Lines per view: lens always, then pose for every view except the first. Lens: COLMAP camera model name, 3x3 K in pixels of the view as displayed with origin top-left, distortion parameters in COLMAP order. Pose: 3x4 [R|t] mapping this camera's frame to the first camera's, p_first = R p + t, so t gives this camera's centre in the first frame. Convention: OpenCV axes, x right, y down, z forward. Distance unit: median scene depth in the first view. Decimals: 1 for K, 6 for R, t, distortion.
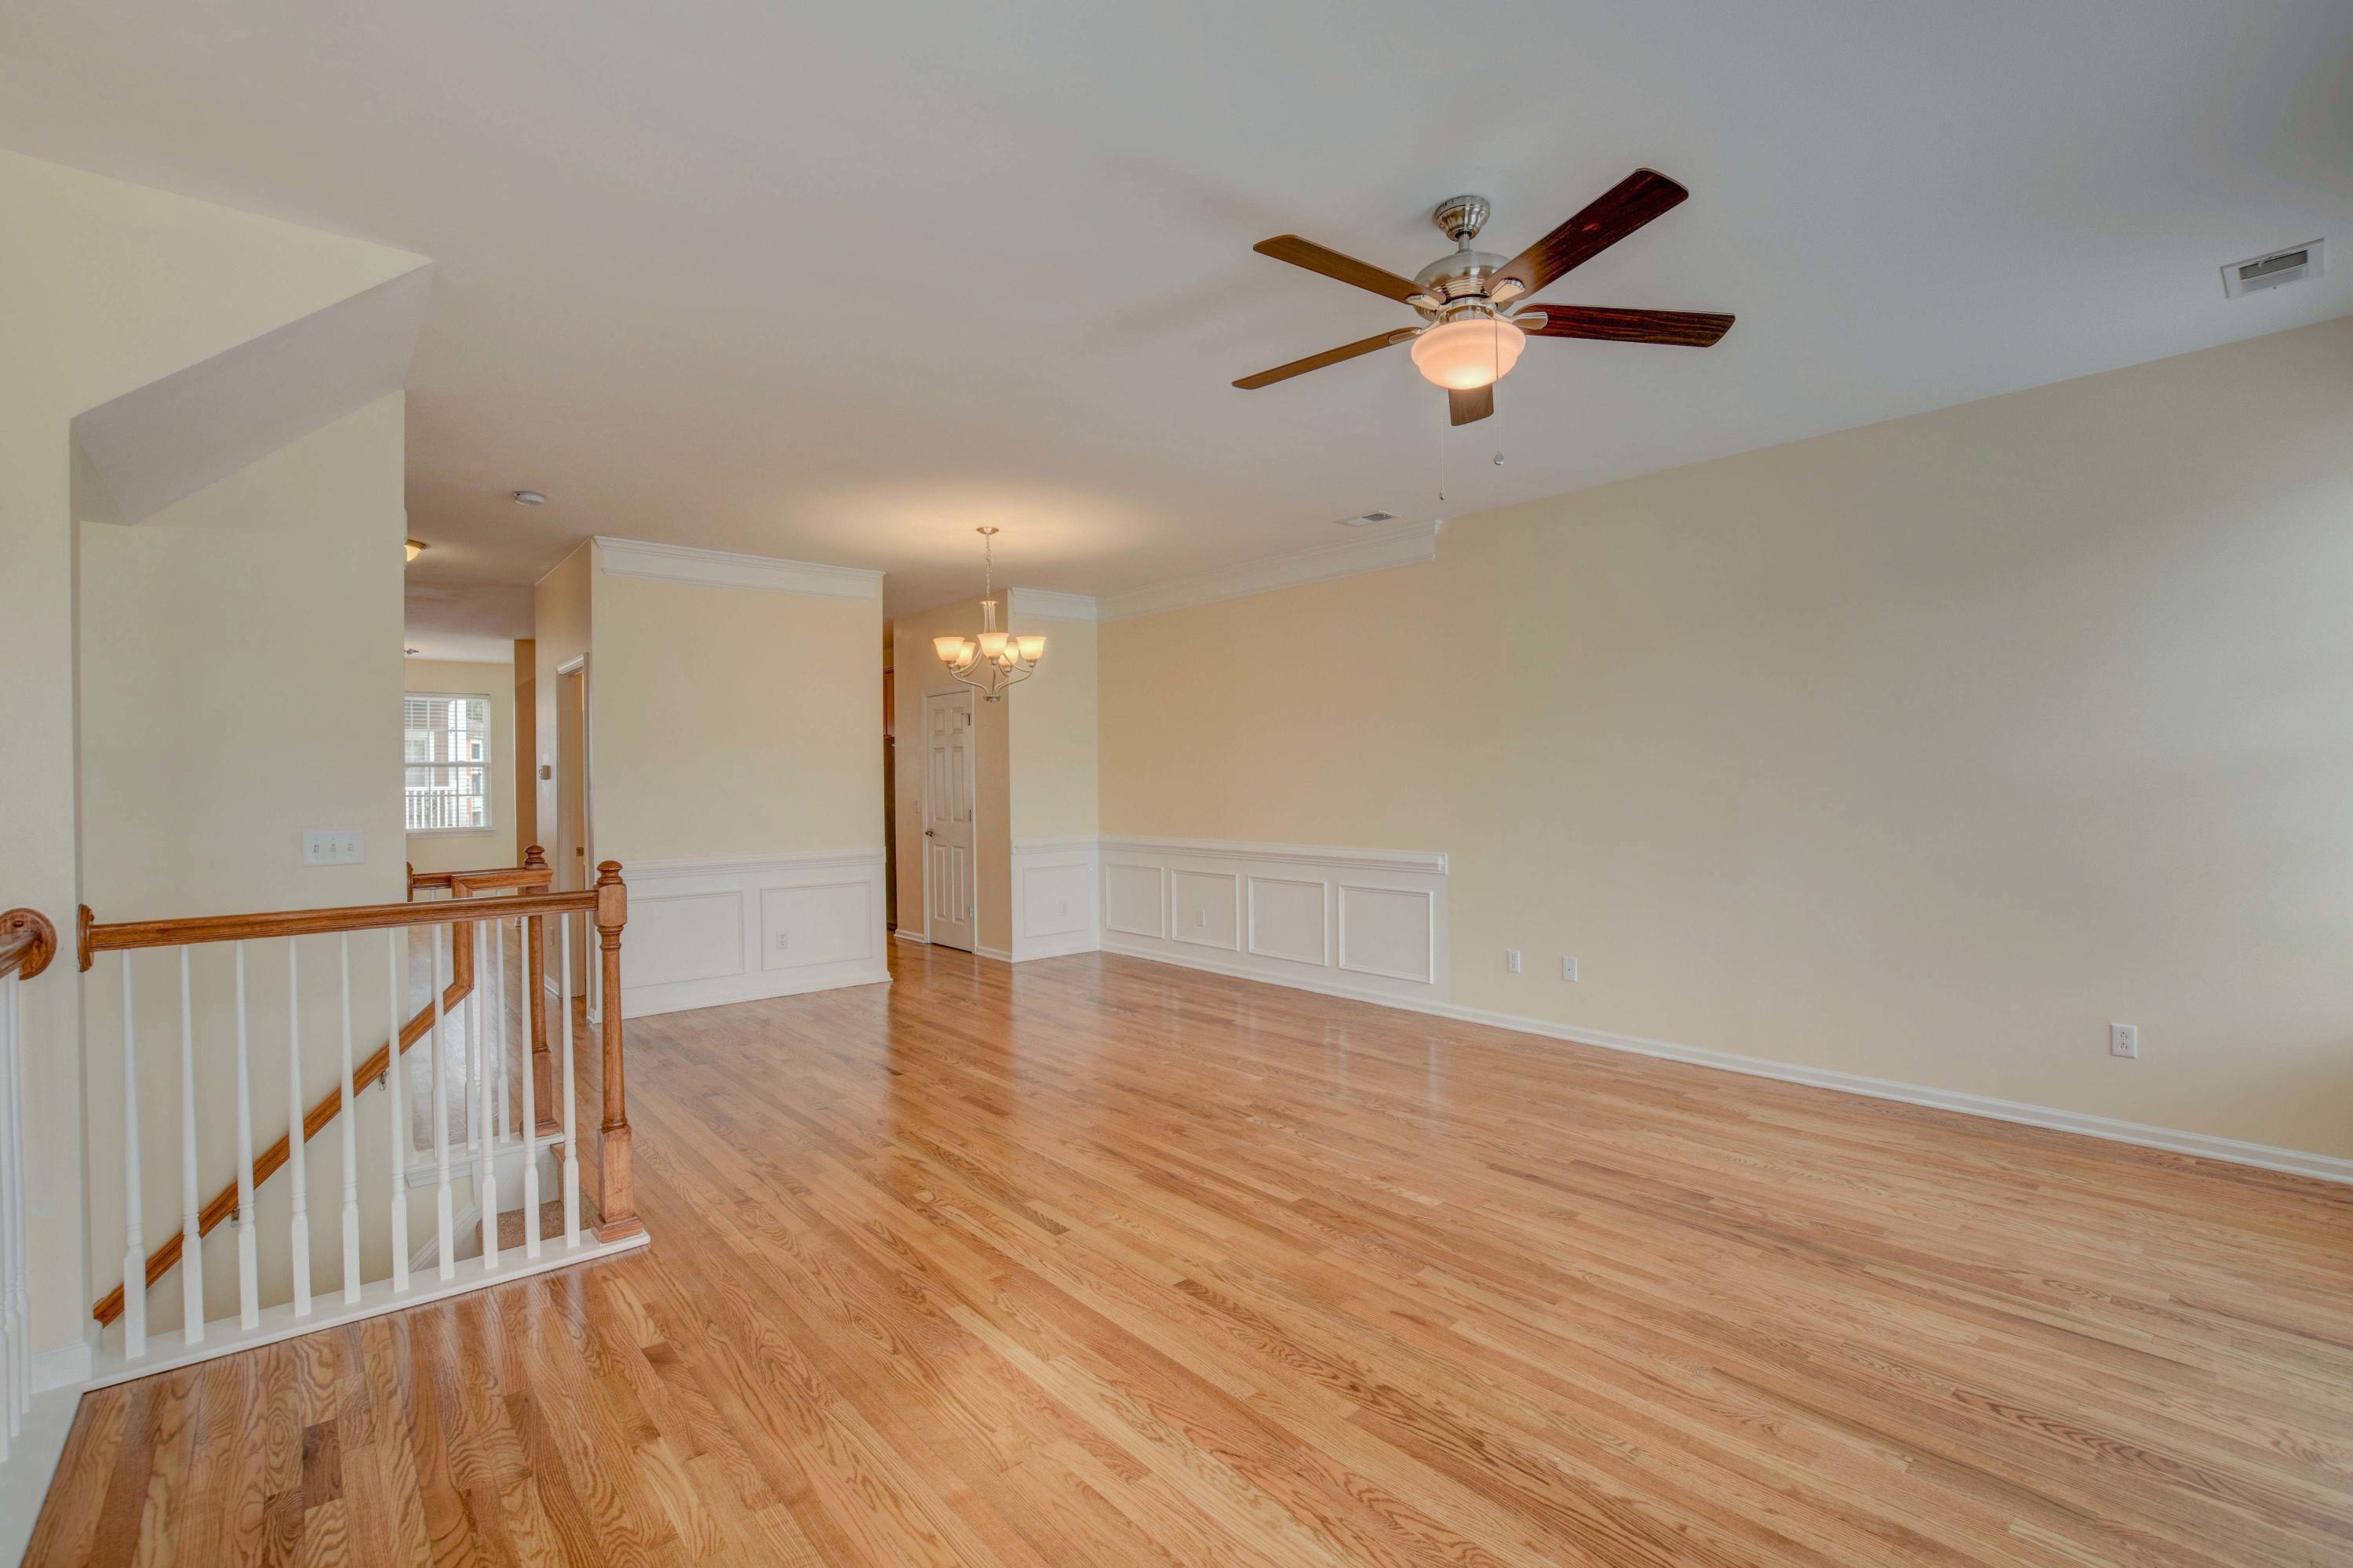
lens RADIAL K [[1037.0, 0, 1182.2], [0, 1037.0, 781.8], [0, 0, 1]] dist [-0.022838, 0.005864]
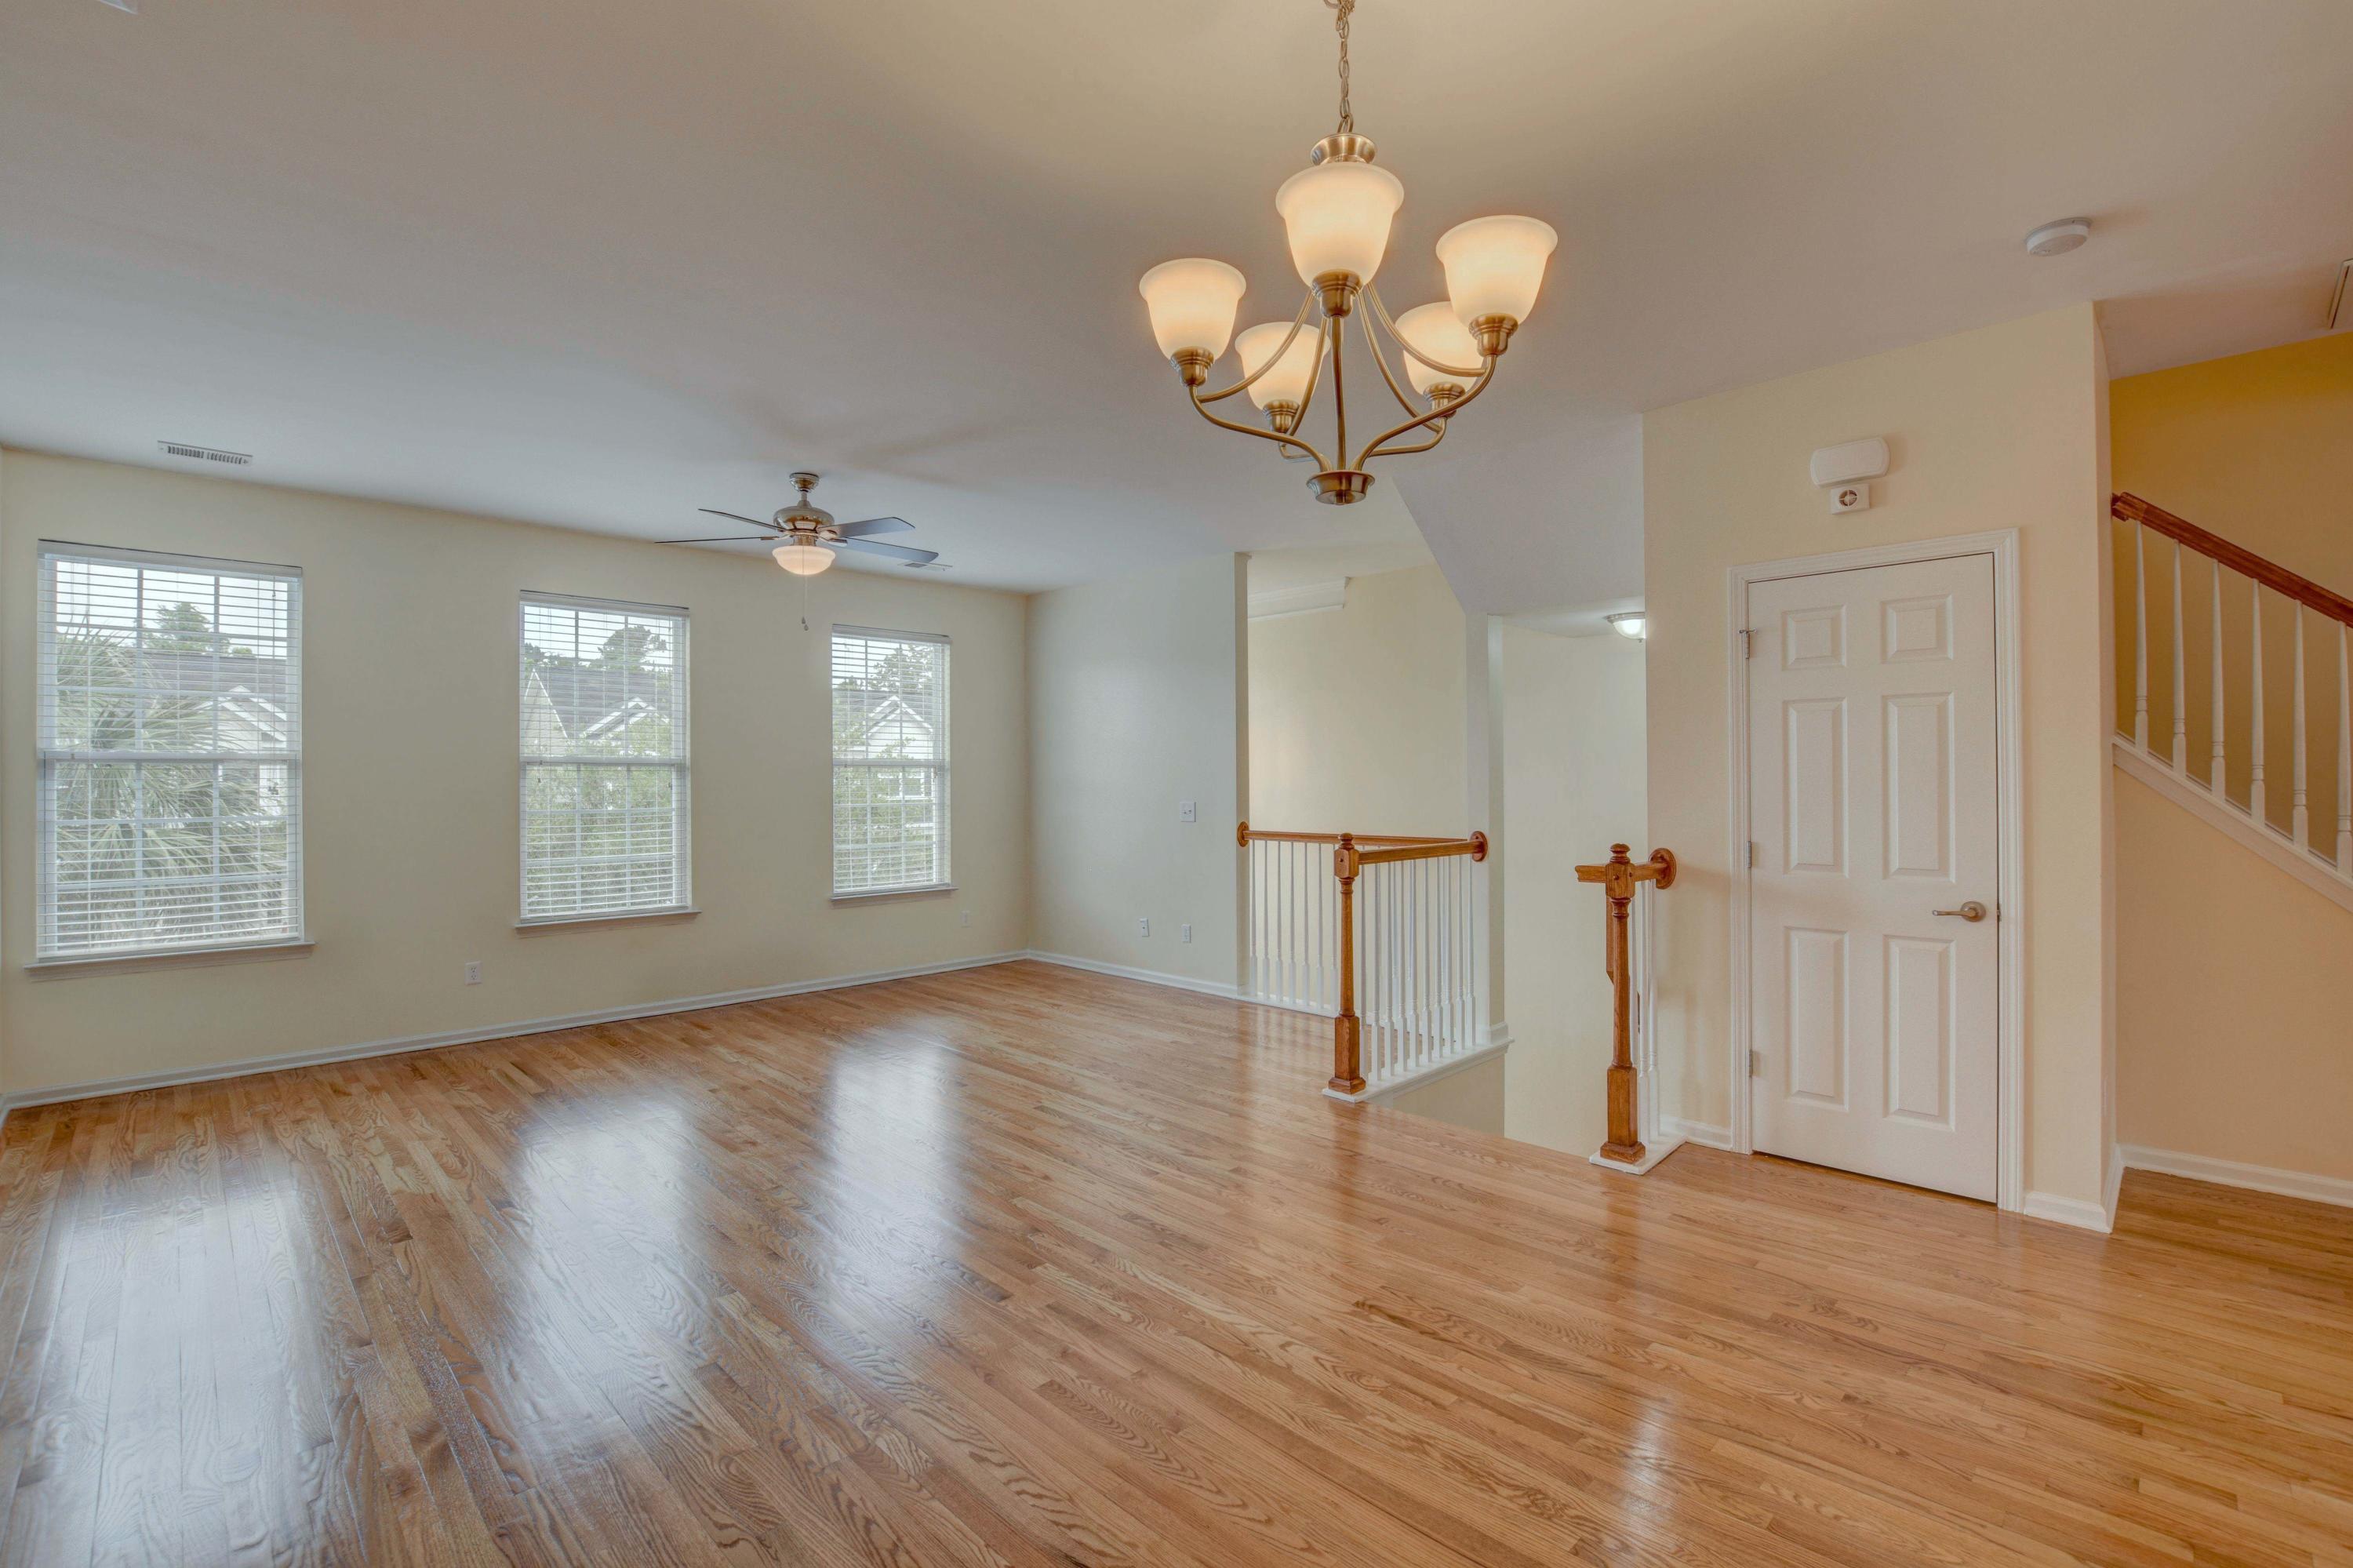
lens RADIAL K [[1037.2, 0, 1175.1], [0, 1037.2, 789.3], [0, 0, 1]] dist [-0.022838, 0.005864]
pose [[-0.998257, 0.019688, -0.055636, -0.122856], [0.019140, 0.999763, 0.010356, -0.002499], [0.055827, 0.009273, -0.998397, 1.279007]]
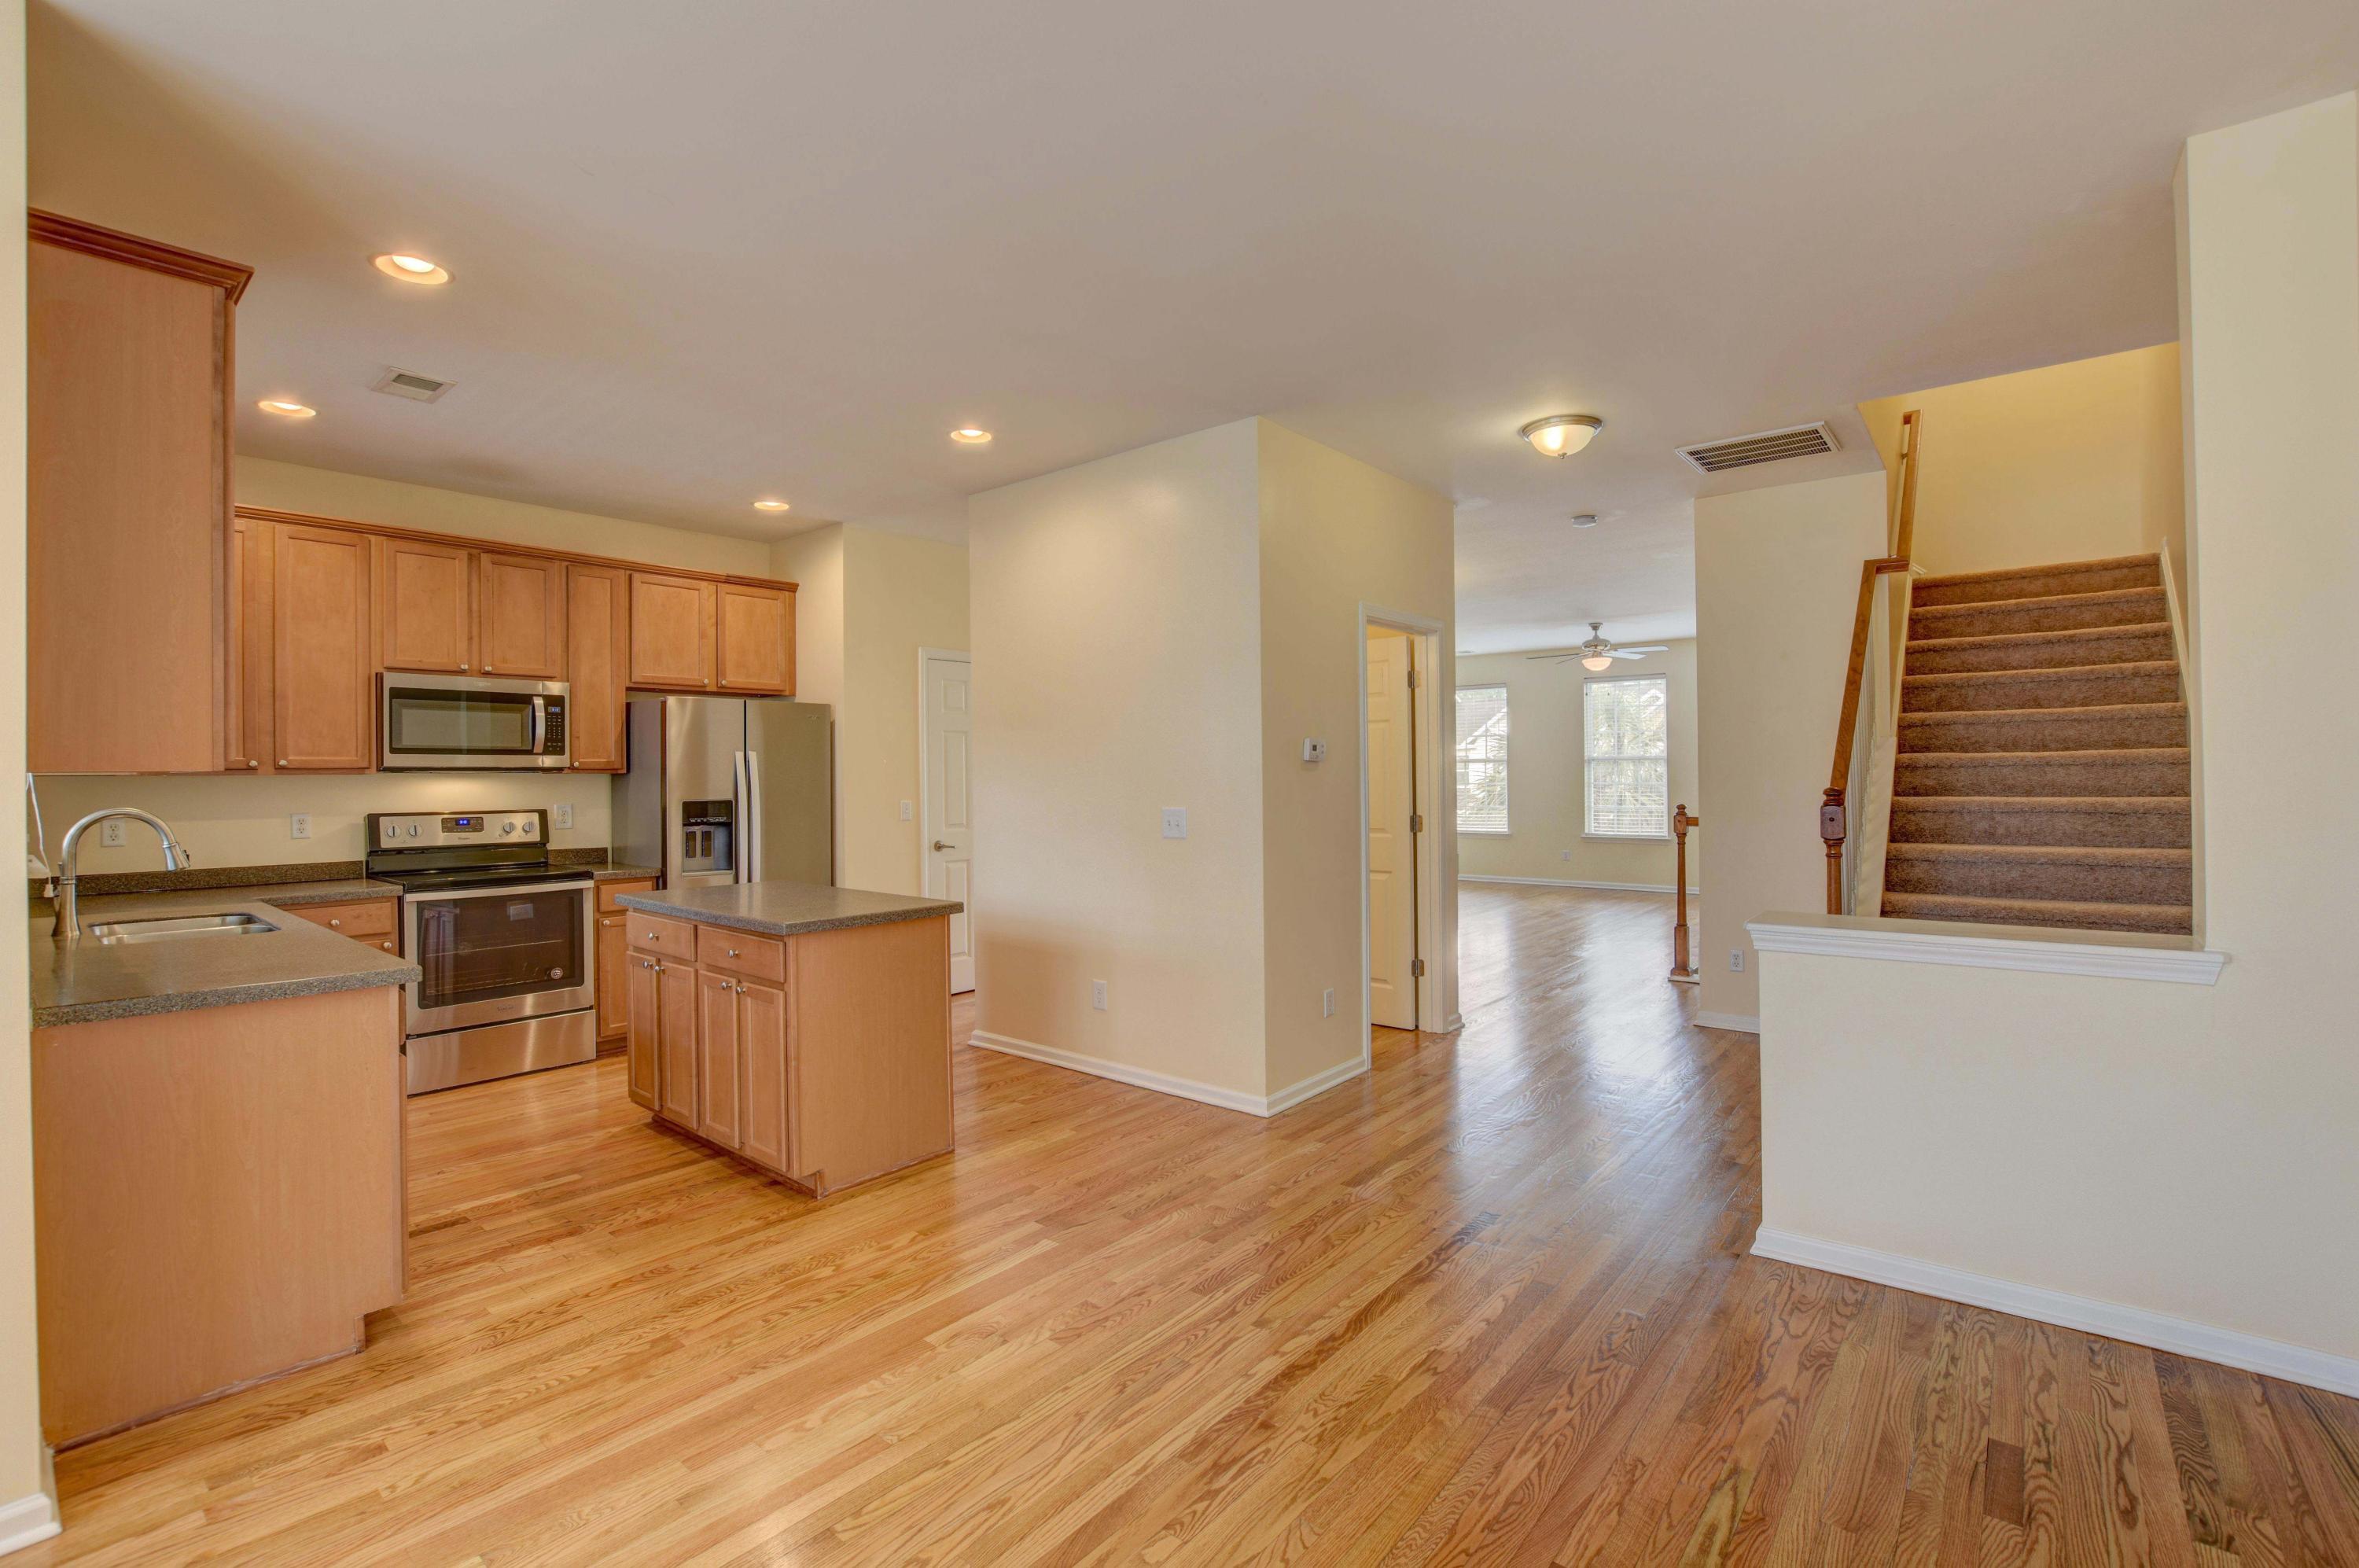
lens RADIAL K [[1039.8, 0, 1173.4], [0, 1039.8, 780.9], [0, 0, 1]] dist [-0.022838, 0.005864]
pose [[-0.154898, 0.008573, 0.987893, -1.504402], [0.011977, 0.999905, -0.006799, 0.018144], [-0.987858, 0.010779, -0.154986, 1.413169]]
